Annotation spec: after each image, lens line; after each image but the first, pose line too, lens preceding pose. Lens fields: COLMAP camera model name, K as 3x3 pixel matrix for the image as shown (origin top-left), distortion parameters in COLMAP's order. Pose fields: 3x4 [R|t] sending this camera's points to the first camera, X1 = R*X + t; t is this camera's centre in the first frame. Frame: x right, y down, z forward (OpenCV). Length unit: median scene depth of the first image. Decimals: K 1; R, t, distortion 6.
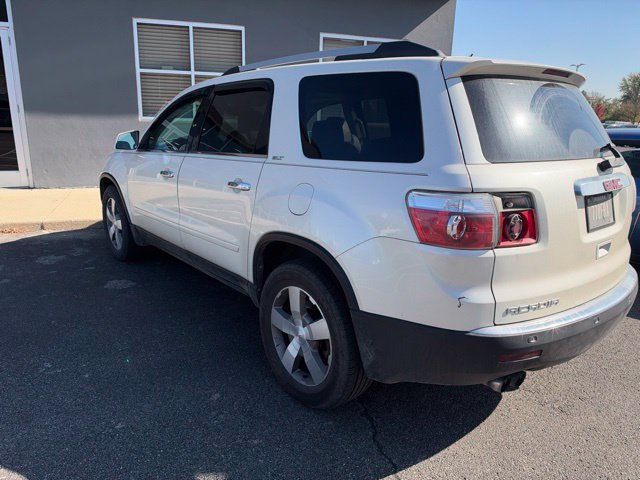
lens RADIAL K [[461.8, 0, 316.0], [0, 461.8, 241.3], [0, 0, 1]] dist [0.008800, -0.025674]
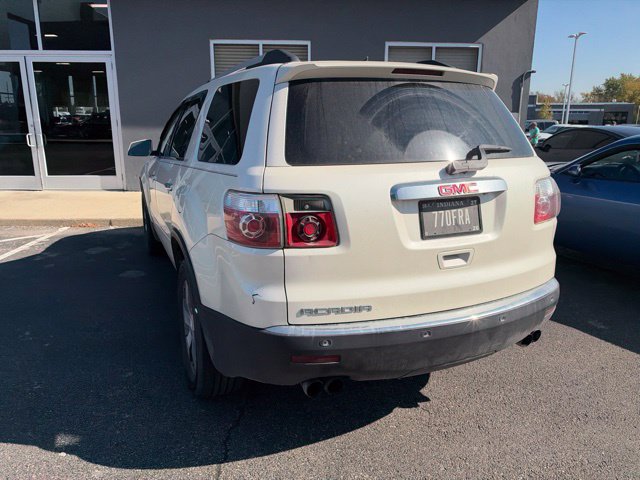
lens RADIAL K [[461.8, 0, 322.1], [0, 461.8, 238.4], [0, 0, 1]] dist [0.008800, -0.025674]
pose [[0.963497, 0.043561, -0.264152, 0.644479], [-0.050350, 0.998551, -0.018982, 0.007527], [0.262943, 0.031589, 0.964294, 0.034184]]
